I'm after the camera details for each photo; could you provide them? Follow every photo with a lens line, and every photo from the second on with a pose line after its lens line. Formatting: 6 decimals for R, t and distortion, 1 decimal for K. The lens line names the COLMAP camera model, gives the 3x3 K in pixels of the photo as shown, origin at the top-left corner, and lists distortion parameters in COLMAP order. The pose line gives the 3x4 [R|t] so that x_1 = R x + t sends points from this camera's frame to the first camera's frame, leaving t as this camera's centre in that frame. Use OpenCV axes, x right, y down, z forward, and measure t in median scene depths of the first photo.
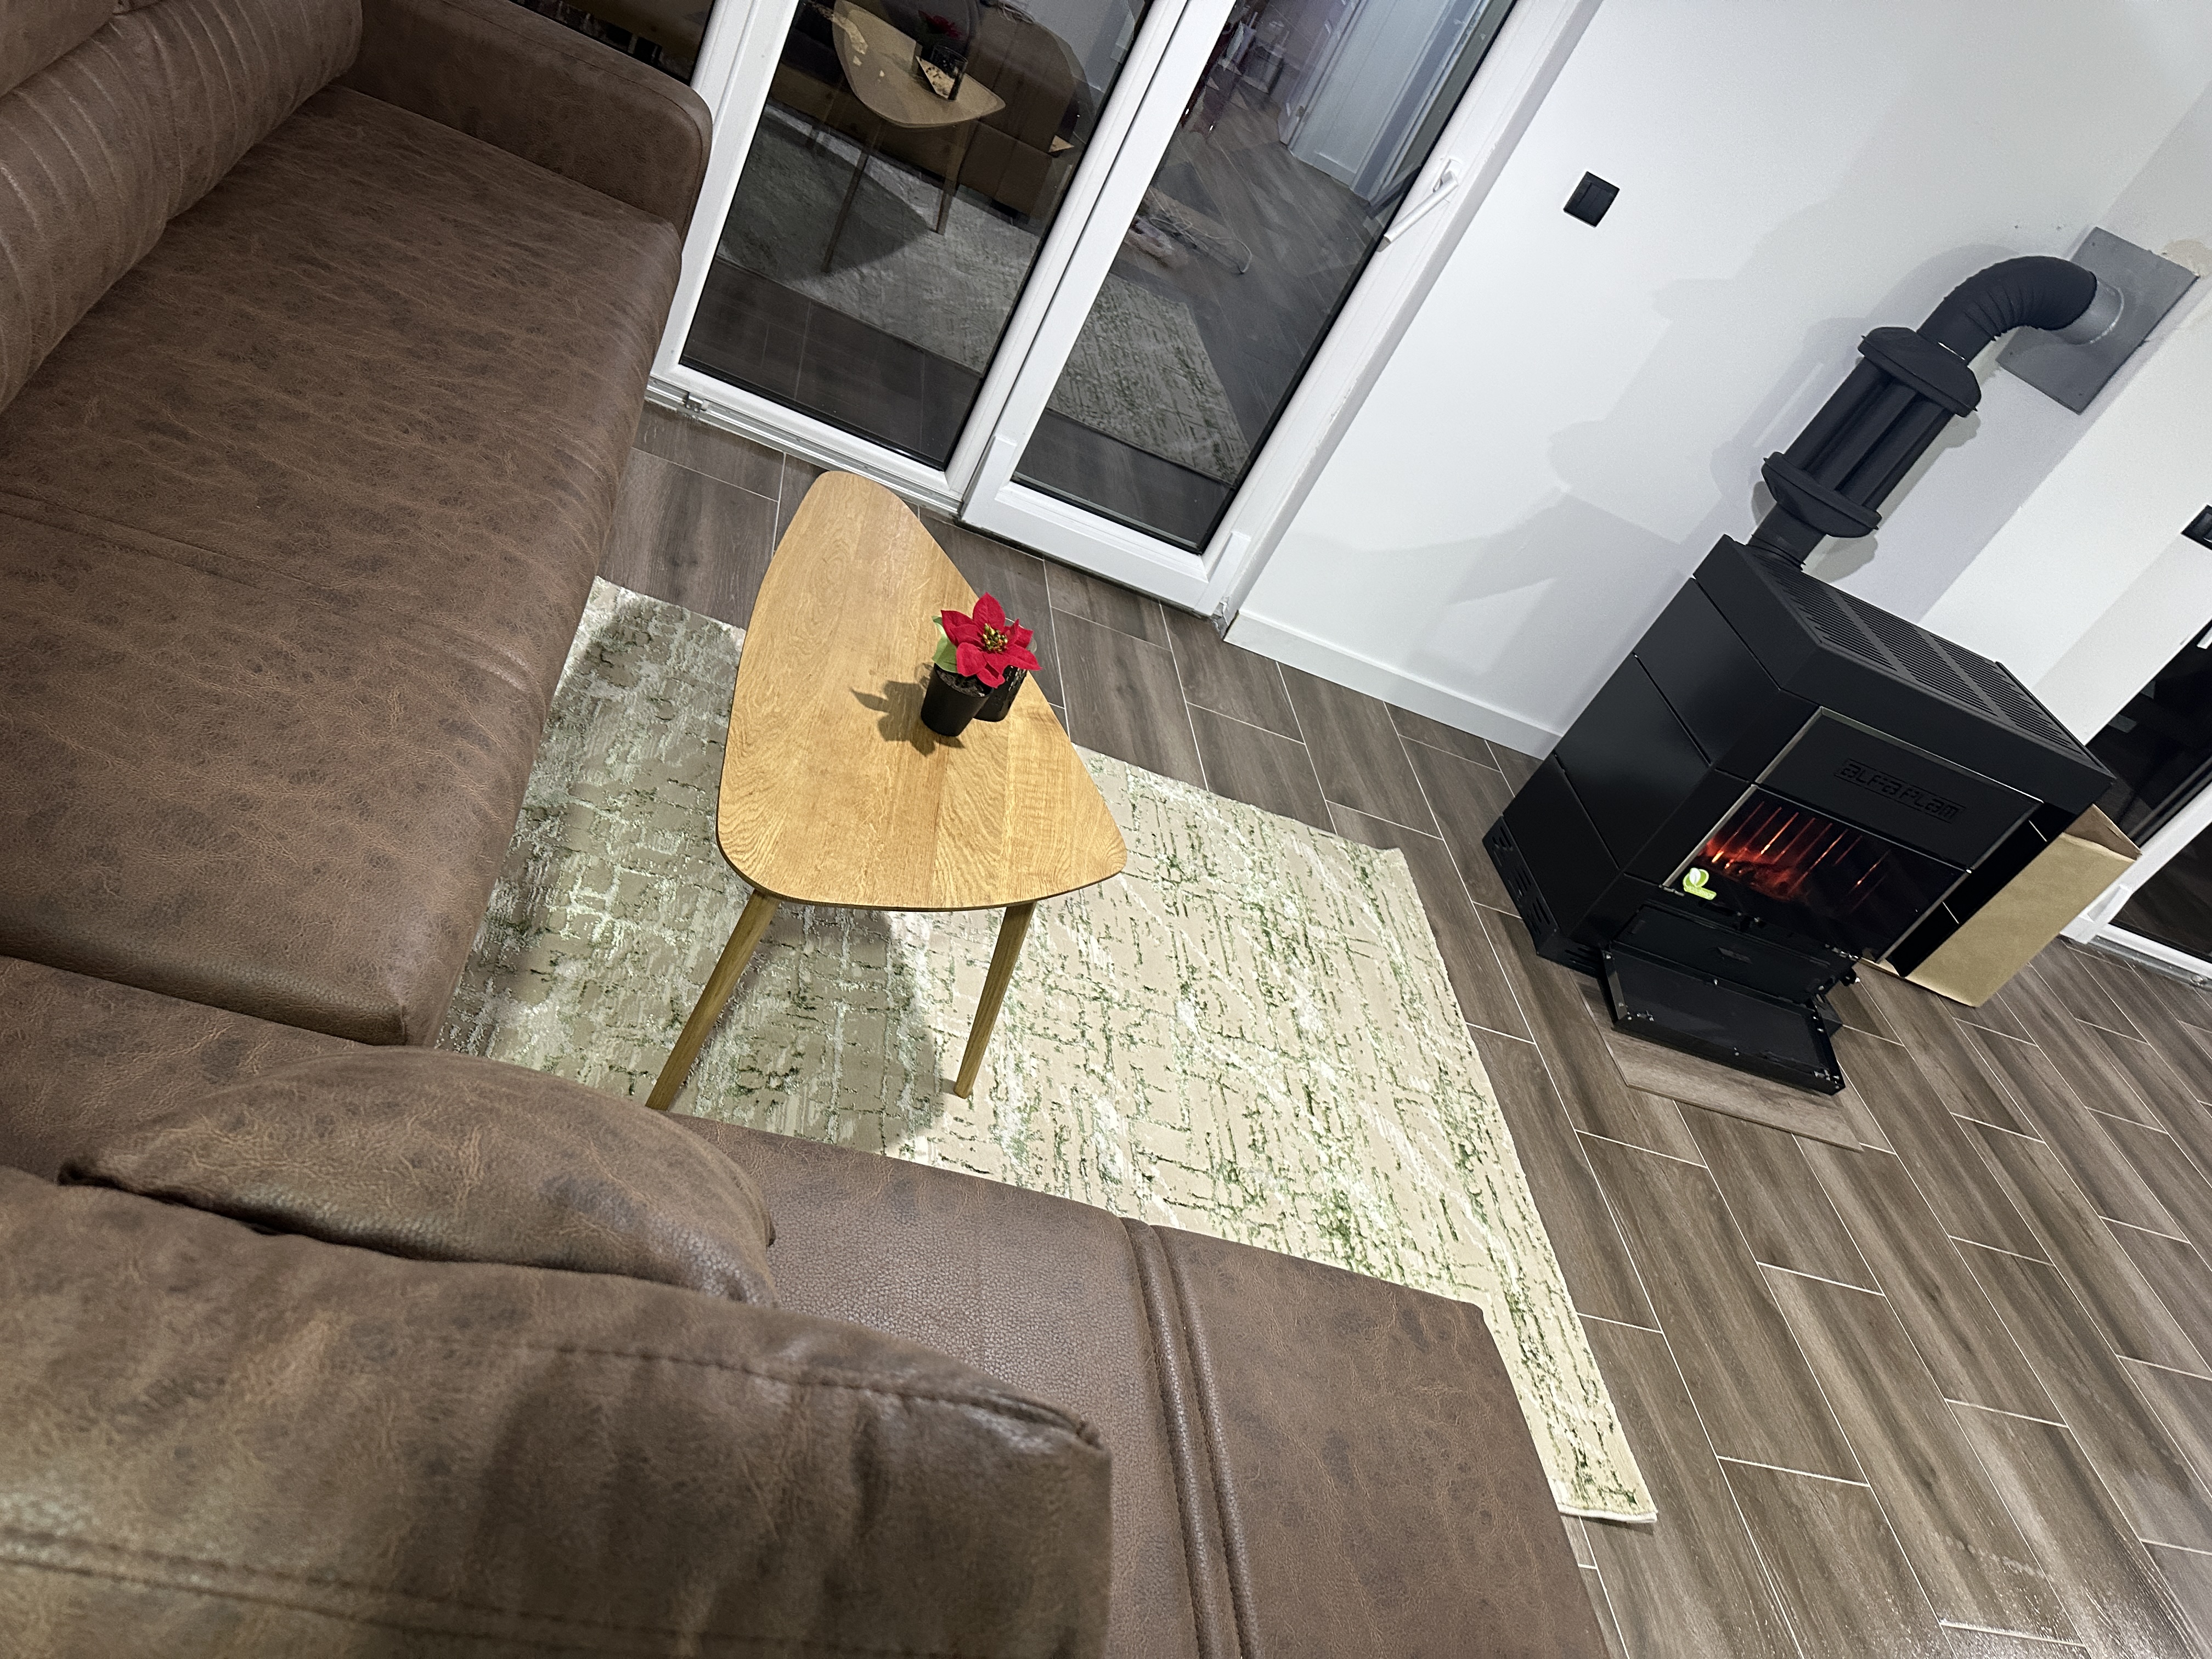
lens RADIAL K [[1611.9, 0, 1106.0], [0, 1611.9, 829.5], [0, 0, 1]] dist [0.034071, -0.090094]
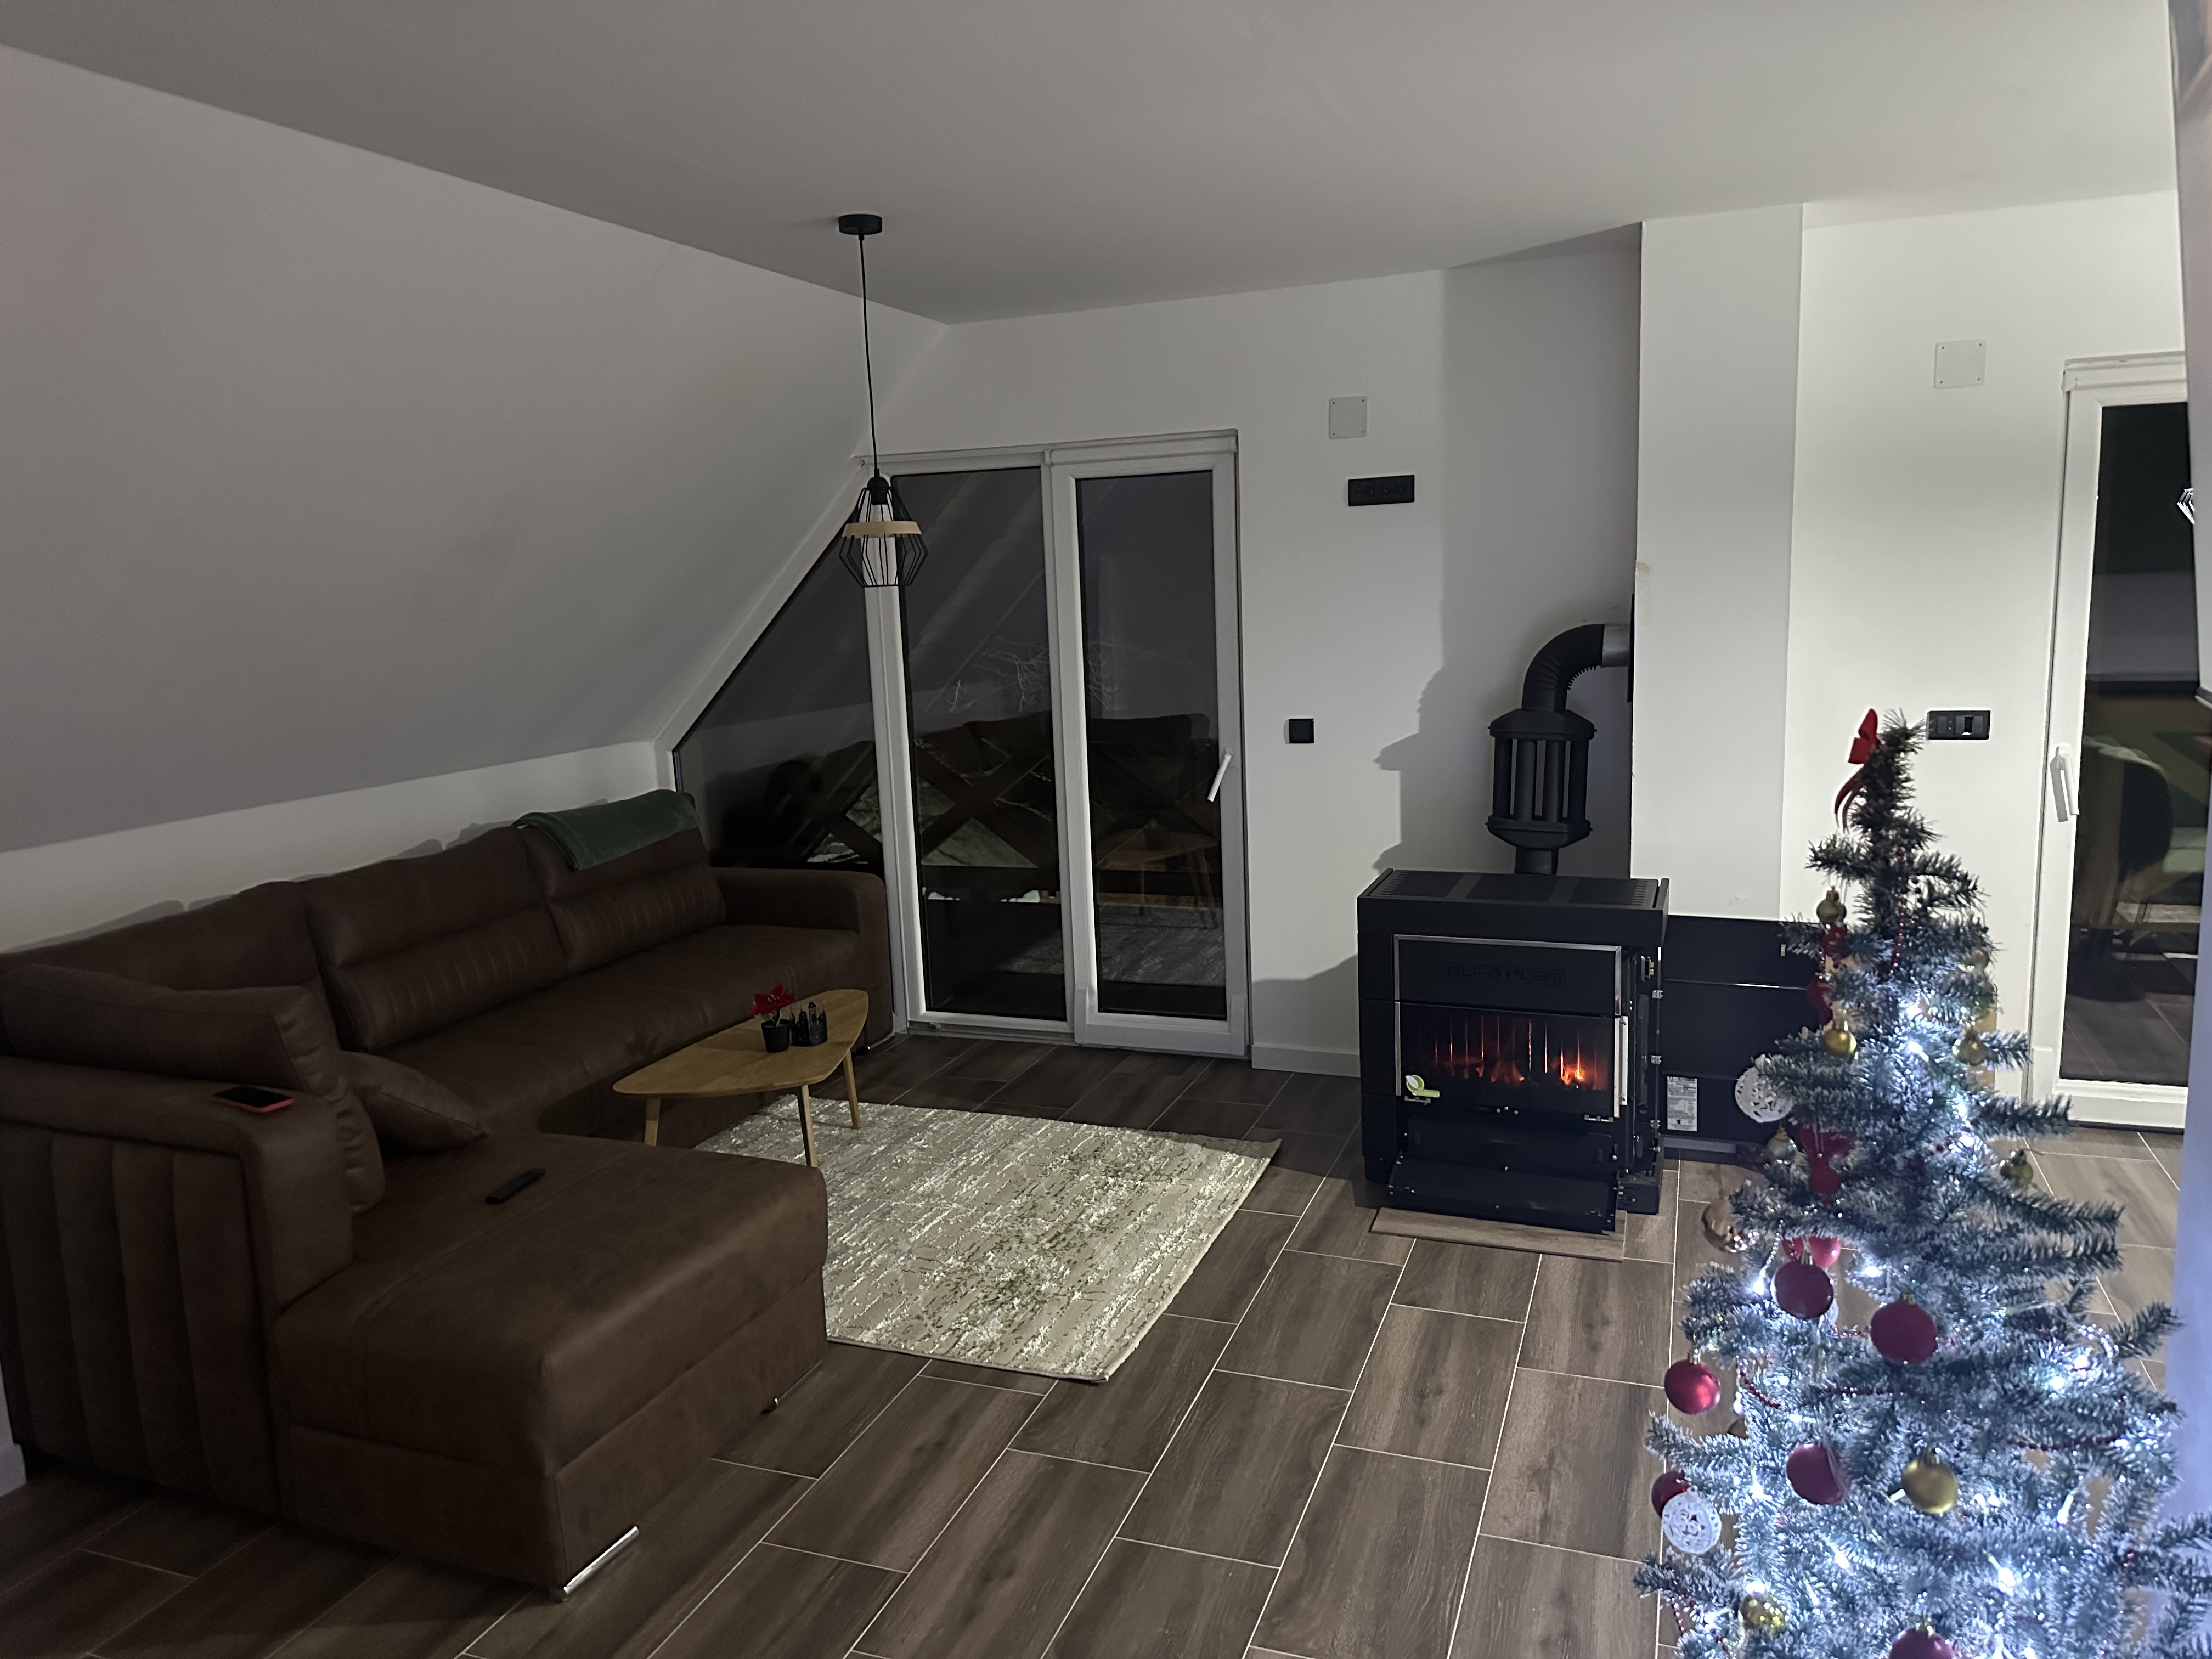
lens RADIAL K [[1547.8, 0, 1097.6], [0, 1547.8, 842.3], [0, 0, 1]] dist [0.063063, -0.072809]
pose [[0.774021, -0.388575, -0.499901, 0.867940], [0.073614, 0.839407, -0.538494, 0.537693], [0.628866, 0.380006, 0.678323, -0.169565]]
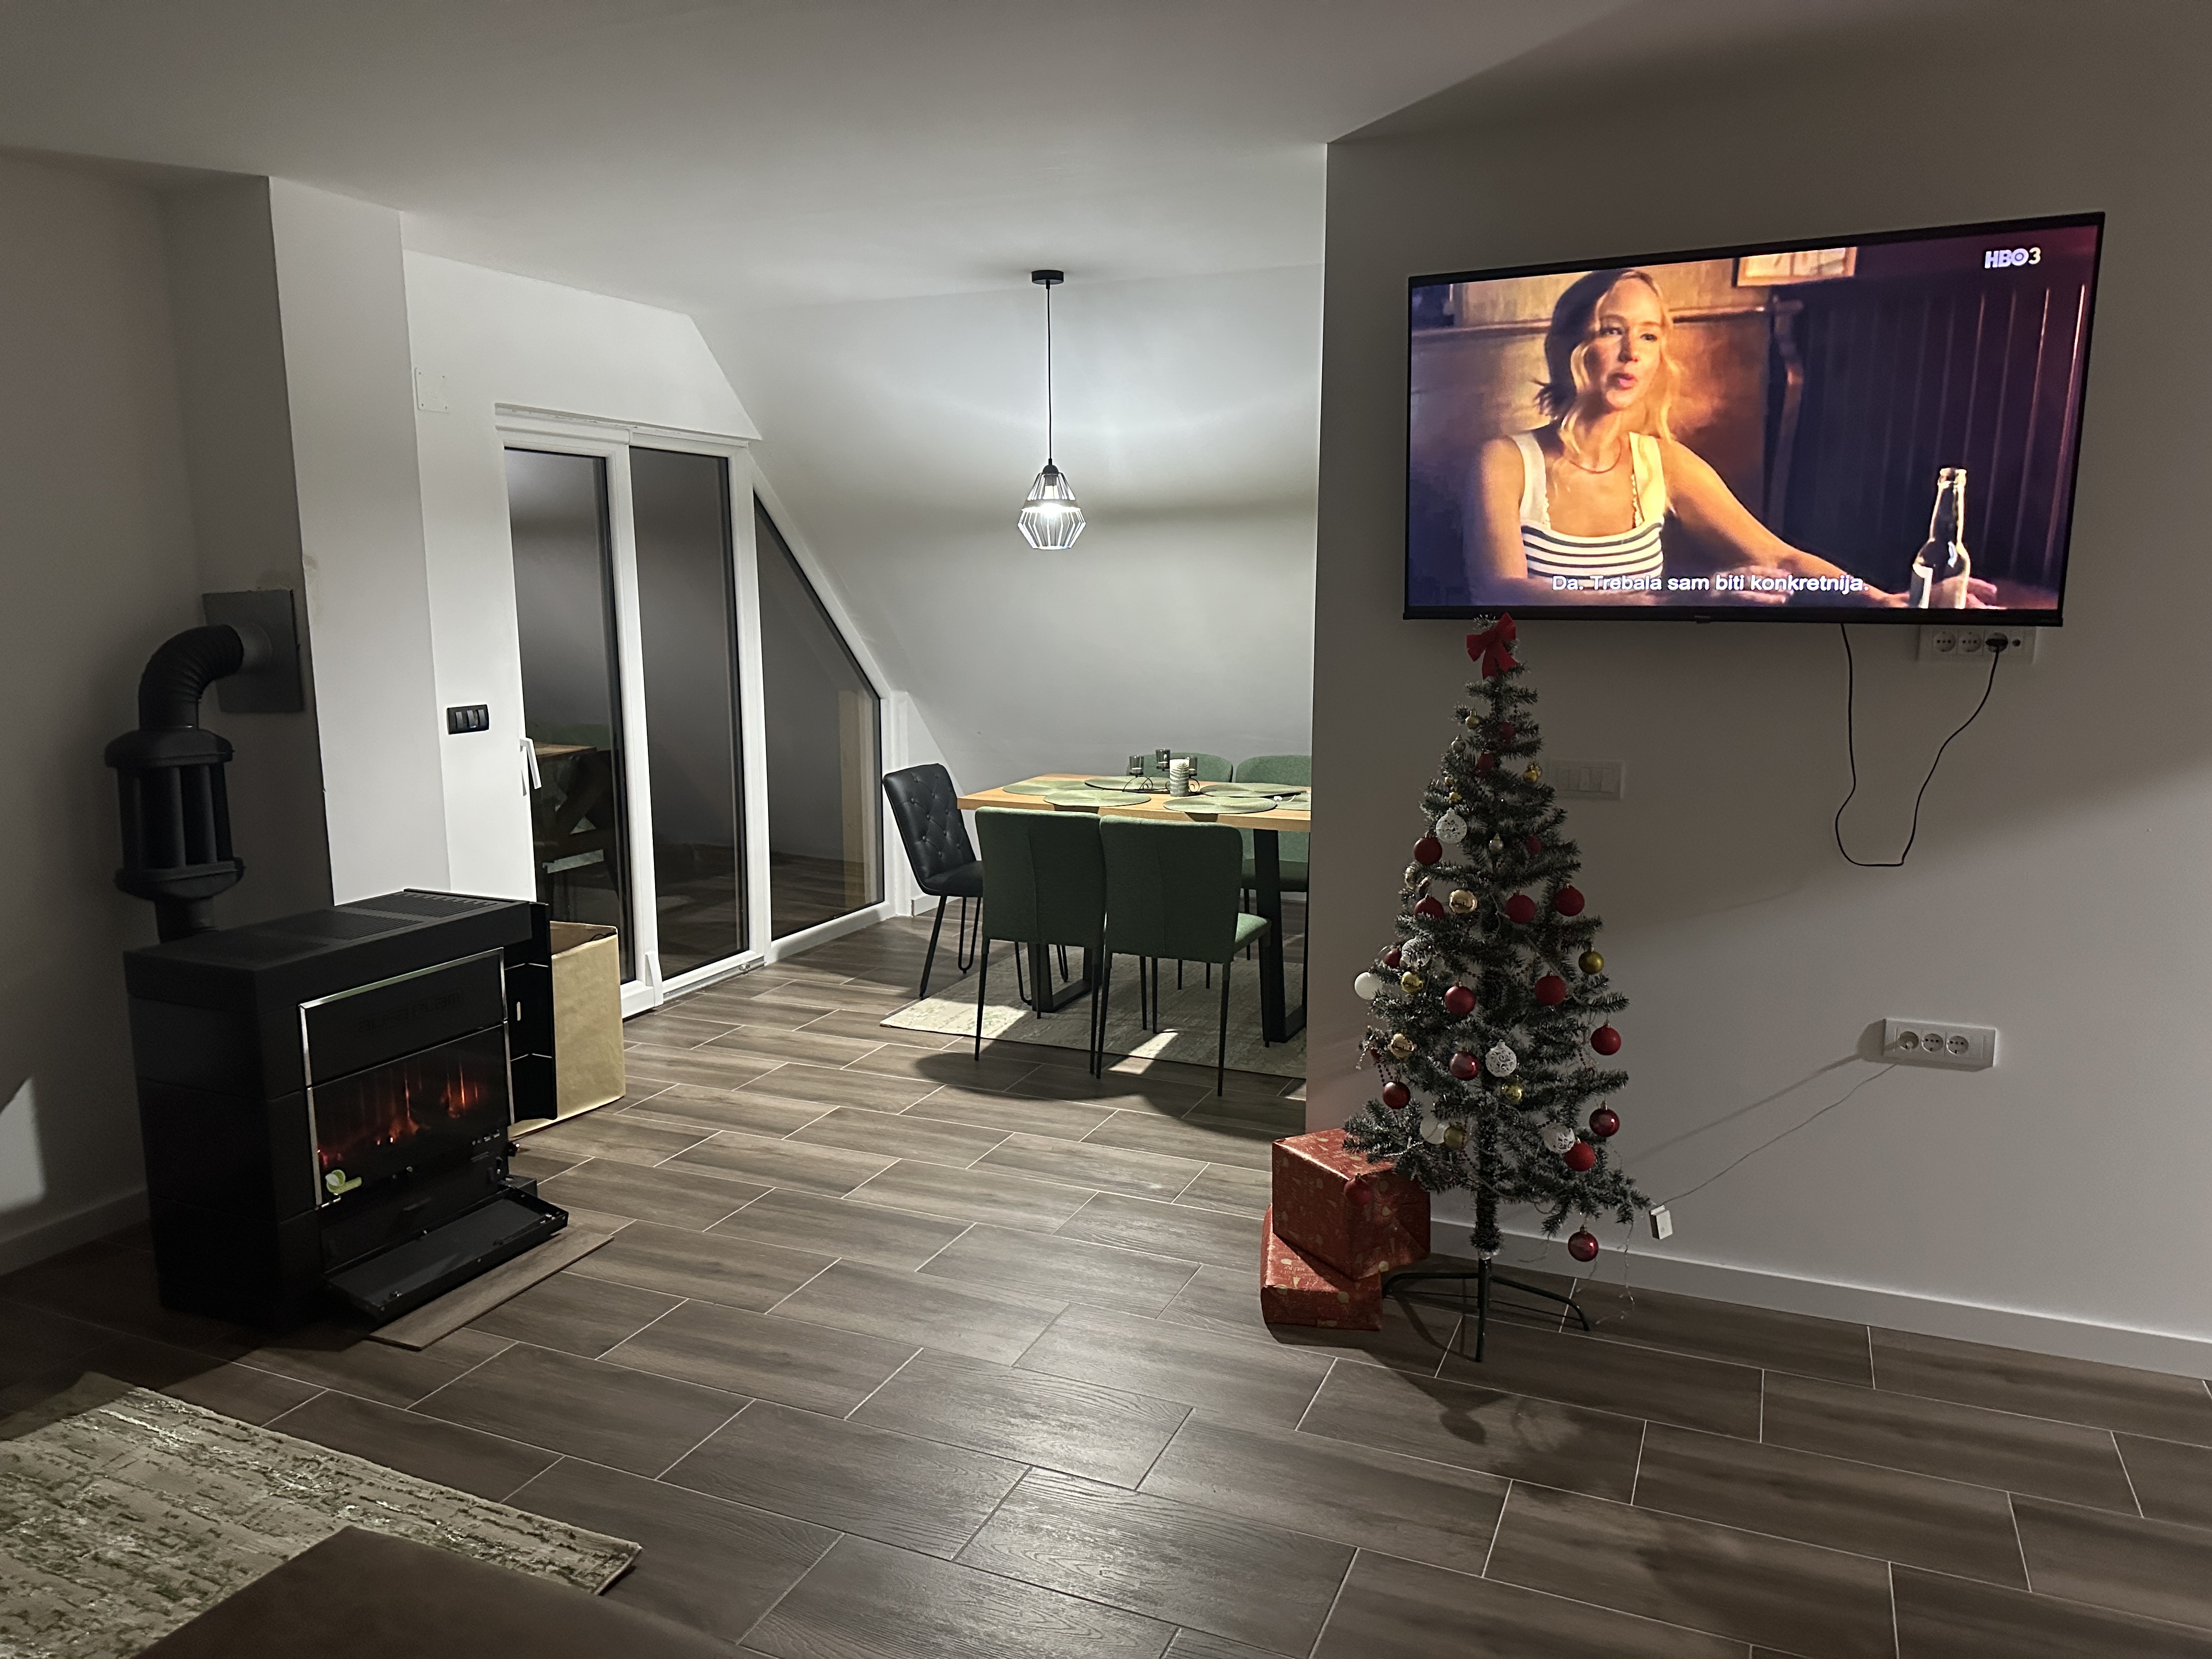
lens RADIAL K [[1547.8, 0, 1097.6], [0, 1547.8, 842.3], [0, 0, 1]] dist [0.063063, -0.072809]
pose [[0.456113, -0.561256, 0.690617, -0.019320], [0.679417, 0.720831, 0.137094, 0.069233], [-0.574763, 0.406687, 0.710108, -0.188517]]
